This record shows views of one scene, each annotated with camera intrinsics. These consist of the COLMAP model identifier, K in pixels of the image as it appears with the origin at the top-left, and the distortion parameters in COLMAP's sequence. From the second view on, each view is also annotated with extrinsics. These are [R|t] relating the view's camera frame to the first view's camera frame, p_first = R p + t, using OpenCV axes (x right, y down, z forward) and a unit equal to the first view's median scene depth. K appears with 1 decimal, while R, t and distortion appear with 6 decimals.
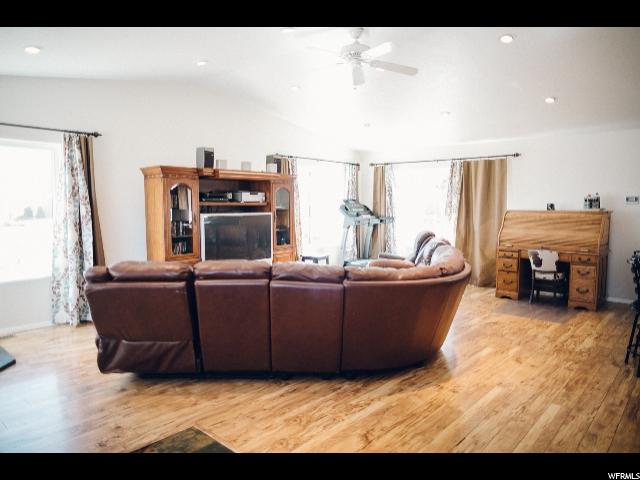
lens RADIAL K [[437.1, 0, 320.0], [0, 437.1, 240.0], [0, 0, 1]] dist [-0.024064, 0.008500]
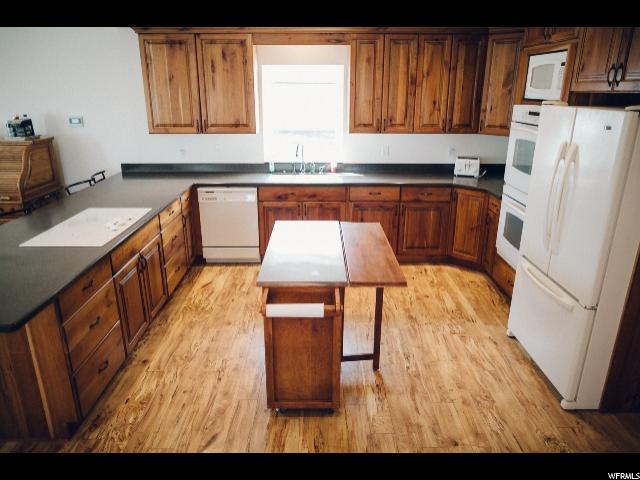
lens RADIAL K [[452.4, 0, 320.0], [0, 452.4, 240.0], [0, 0, 1]] dist [-0.022924, 0.006324]
pose [[0.743334, -0.216331, 0.632973, 0.528745], [0.052713, 0.962263, 0.266968, -0.087186], [-0.666840, -0.165080, 0.726686, 0.062812]]
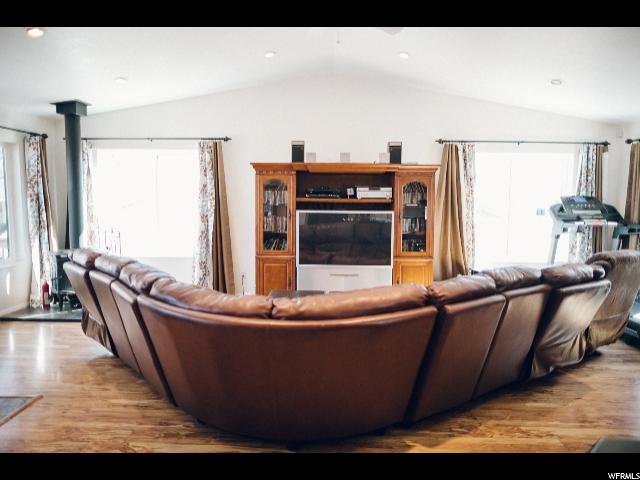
lens RADIAL K [[437.1, 0, 320.0], [0, 437.1, 240.0], [0, 0, 1]] dist [-0.024064, 0.008500]
pose [[0.653047, 0.076650, -0.753429, 0.493084], [-0.070919, 0.996683, 0.039927, -0.036334], [0.753990, 0.027358, 0.656316, 0.400018]]
